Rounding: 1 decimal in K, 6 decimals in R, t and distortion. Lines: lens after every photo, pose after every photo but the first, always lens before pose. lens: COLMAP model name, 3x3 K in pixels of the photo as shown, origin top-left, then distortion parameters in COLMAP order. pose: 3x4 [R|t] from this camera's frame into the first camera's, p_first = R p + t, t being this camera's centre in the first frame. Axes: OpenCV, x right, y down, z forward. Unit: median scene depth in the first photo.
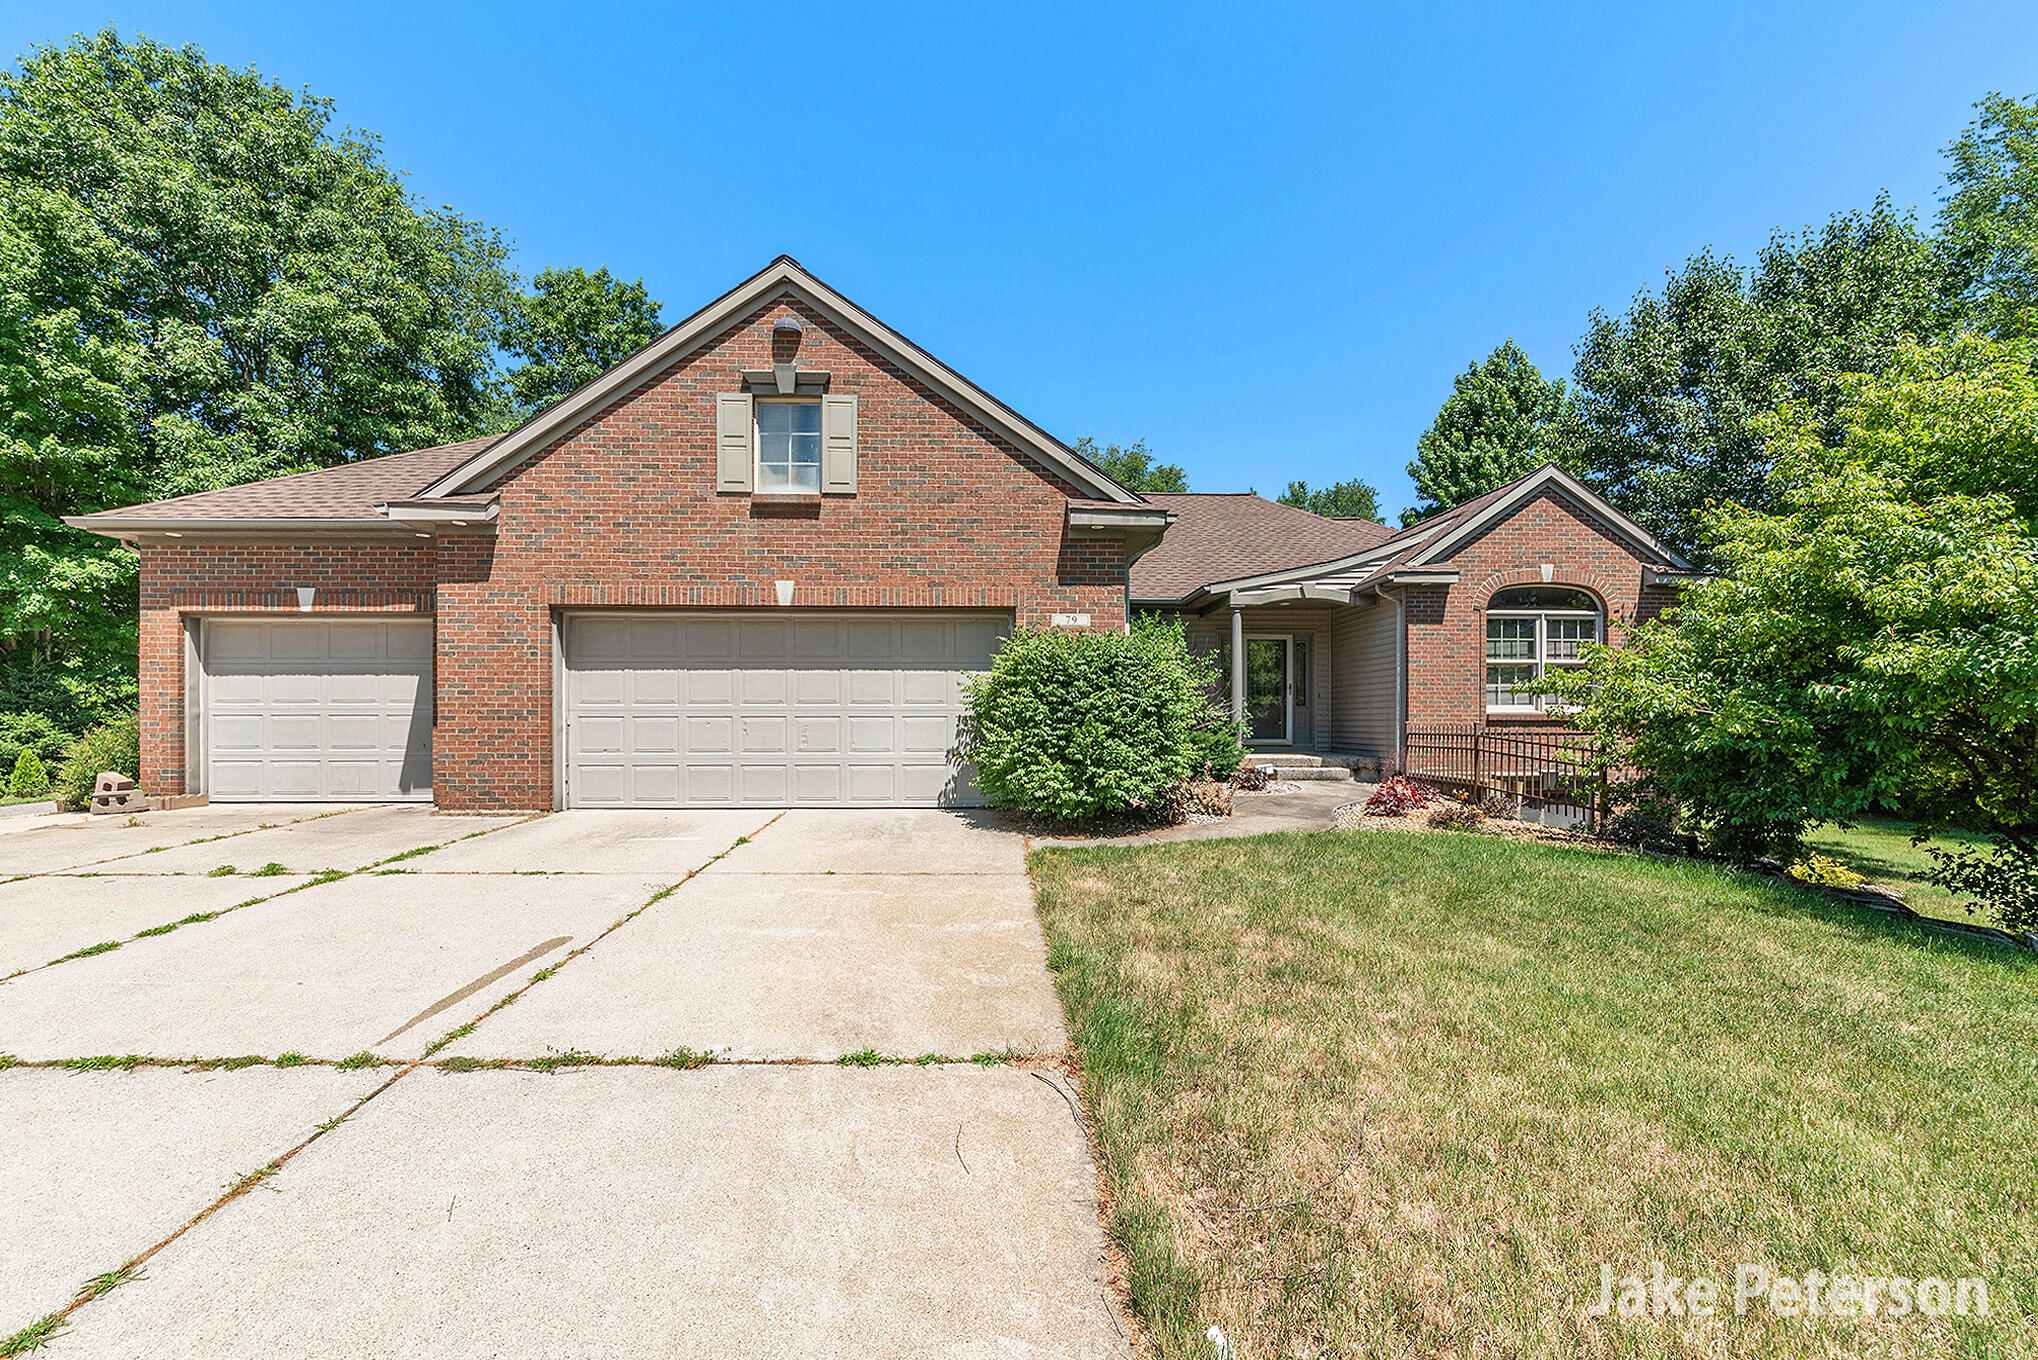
lens RADIAL K [[827.9, 0, 985.2], [0, 827.9, 725.7], [0, 0, 1]] dist [-0.002527, -0.000232]
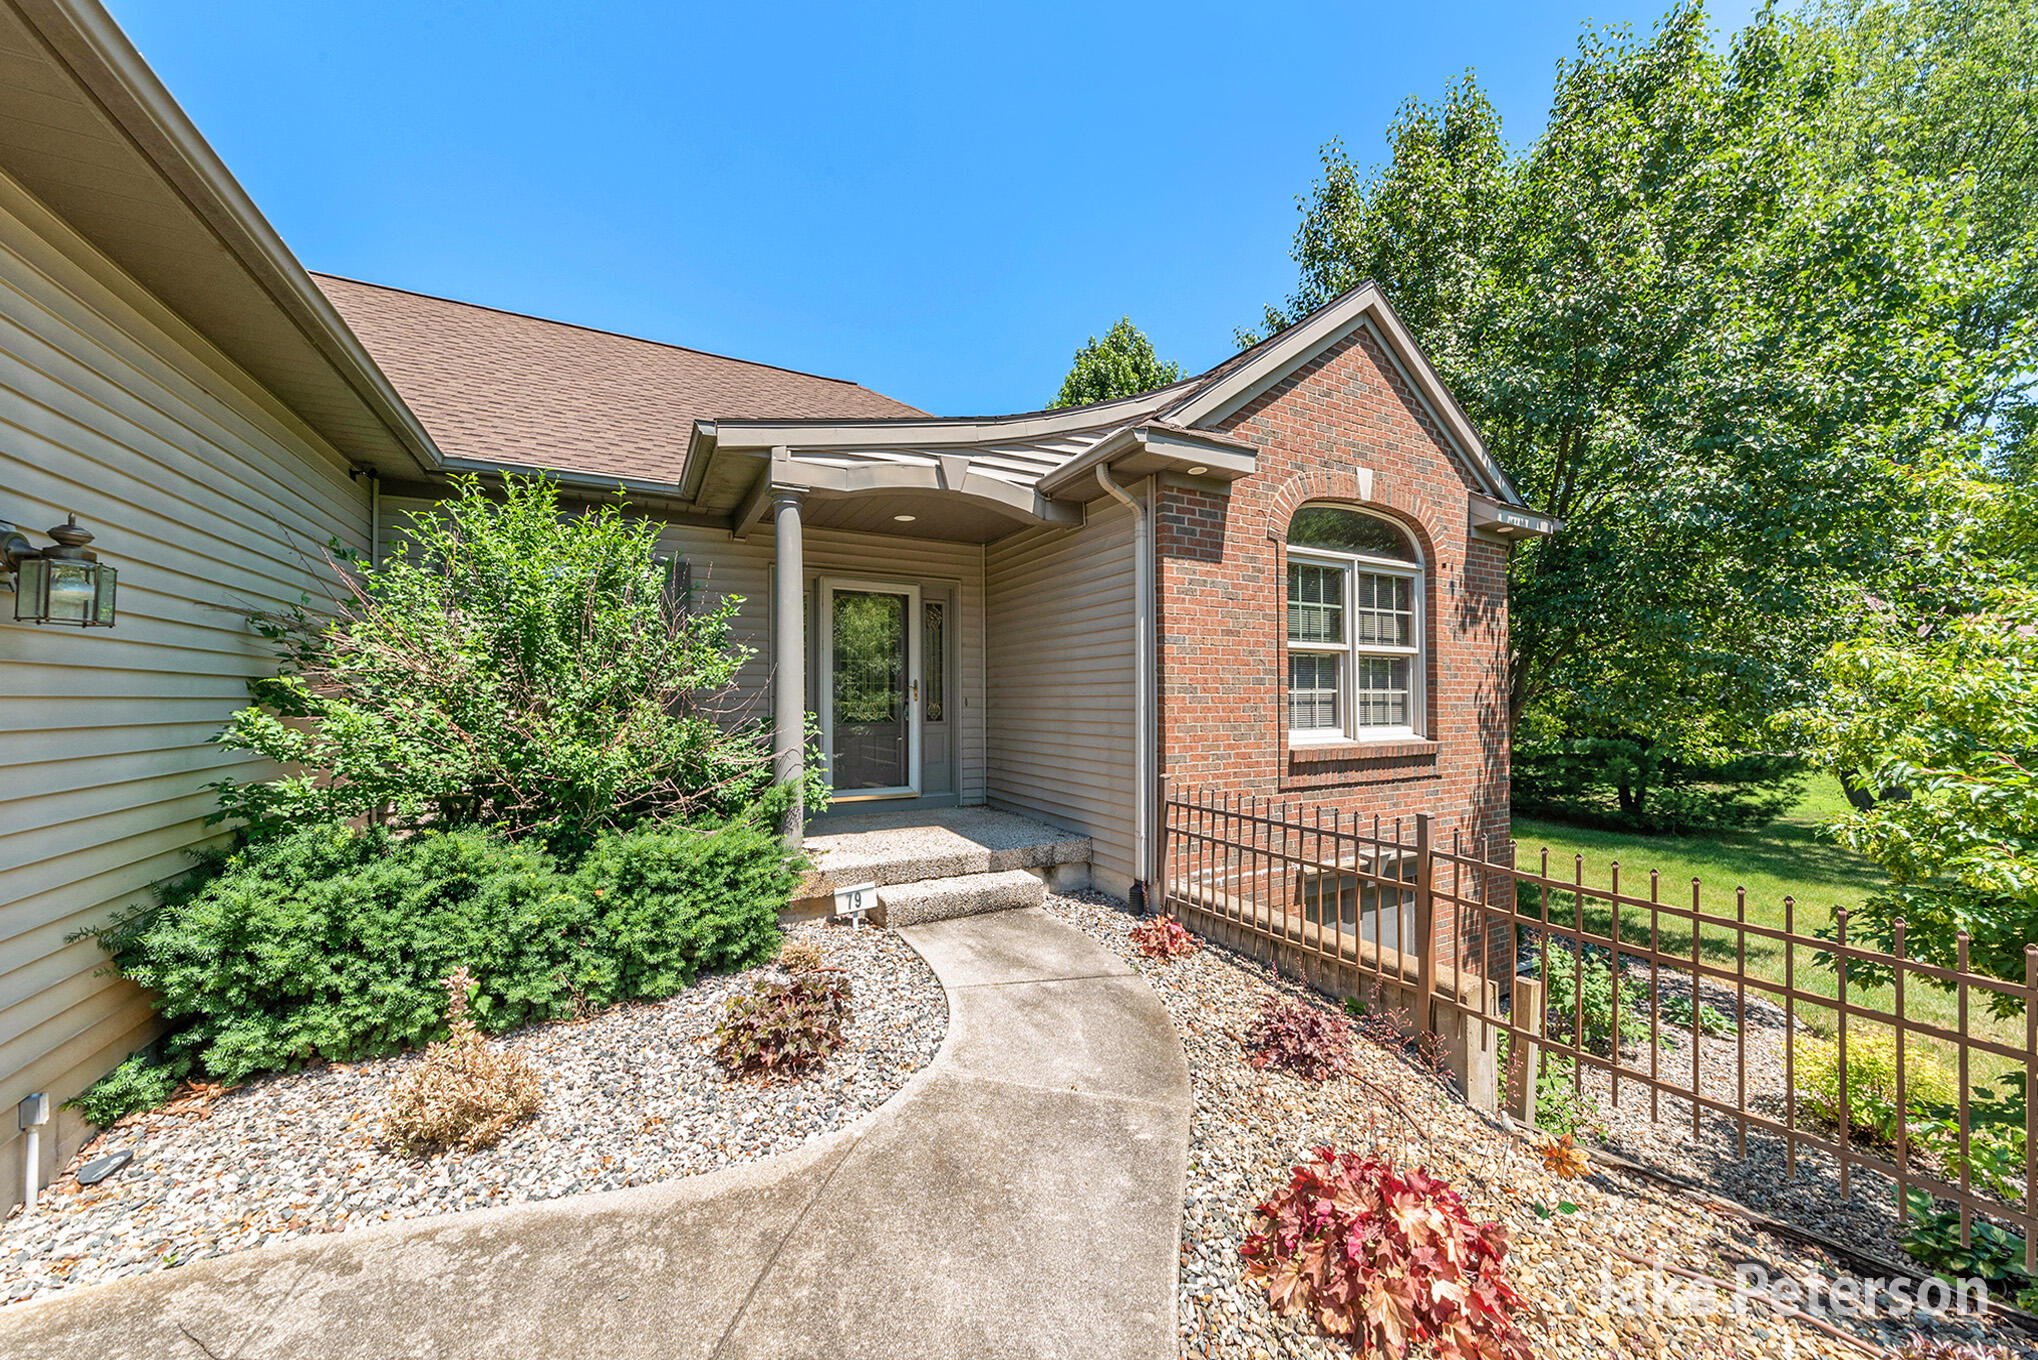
lens RADIAL K [[724.4, 0, 1002.2], [0, 724.4, 689.2], [0, 0, 1]] dist [0.001603, 0.000092]
pose [[0.888094, 0.001529, 0.459659, 0.252809], [0.008150, 0.999785, -0.019072, -0.044126], [-0.459589, 0.020684, 0.887891, 0.693097]]
